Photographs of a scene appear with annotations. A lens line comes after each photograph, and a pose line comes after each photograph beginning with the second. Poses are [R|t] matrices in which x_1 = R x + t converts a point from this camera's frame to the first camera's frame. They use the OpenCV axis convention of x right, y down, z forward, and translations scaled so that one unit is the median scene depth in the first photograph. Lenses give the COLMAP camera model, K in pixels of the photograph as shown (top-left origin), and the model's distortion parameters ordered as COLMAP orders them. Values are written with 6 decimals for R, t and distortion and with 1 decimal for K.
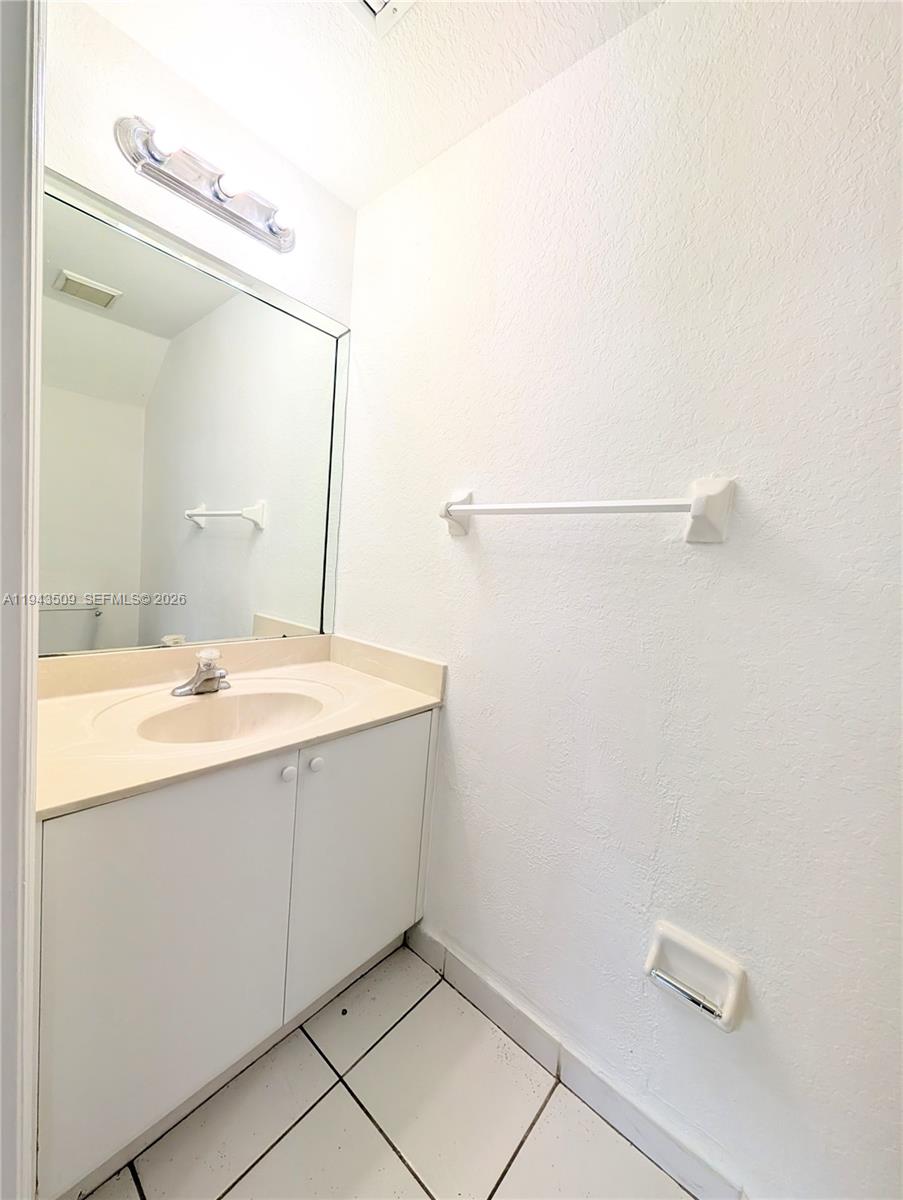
lens RADIAL K [[466.2, 0, 445.9], [0, 466.2, 595.9], [0, 0, 1]] dist [0.001852, 0.000248]
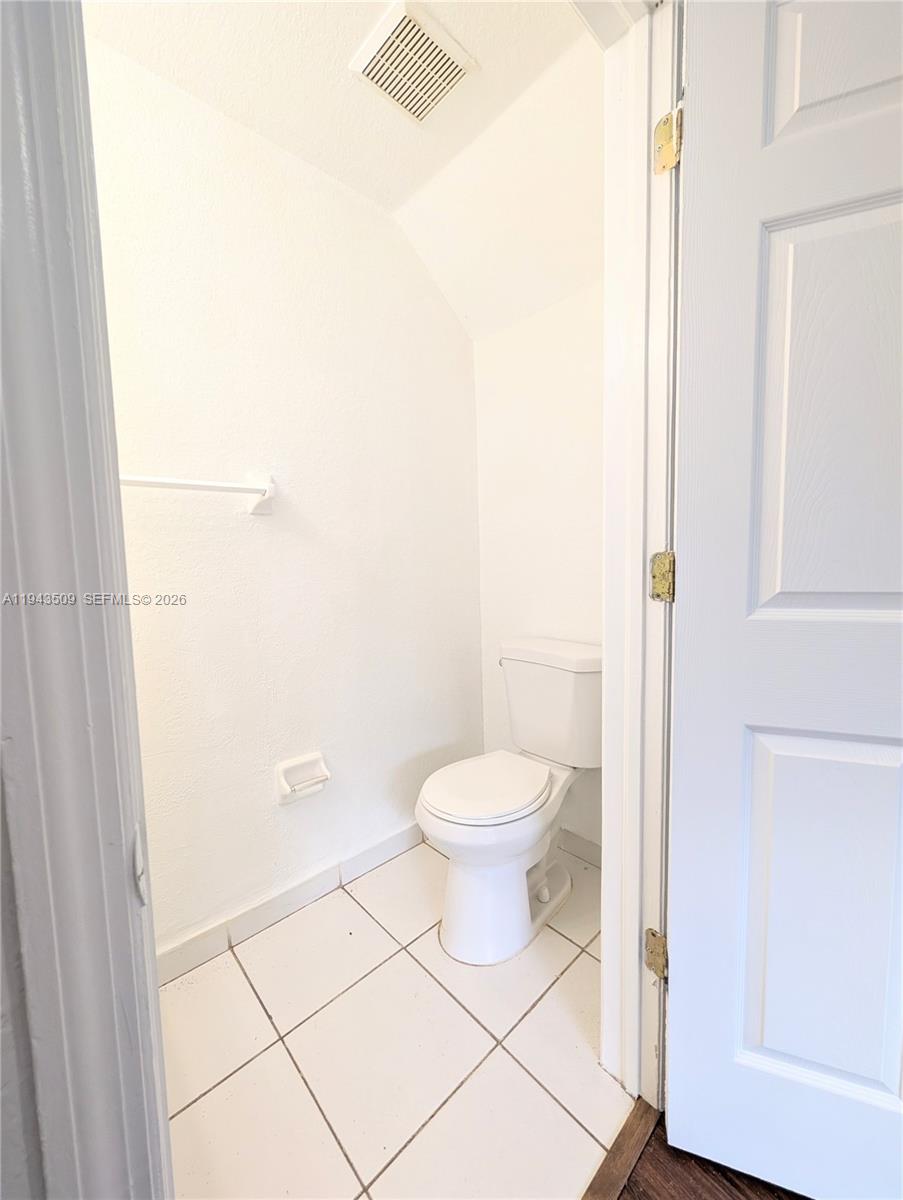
lens RADIAL K [[466.2, 0, 445.9], [0, 466.2, 595.9], [0, 0, 1]] dist [0.001852, 0.000248]
pose [[0.103969, -0.163212, 0.981098, -0.908315], [0.106491, 0.982600, 0.152177, -0.019540], [-0.988863, 0.088656, 0.119540, 0.234527]]
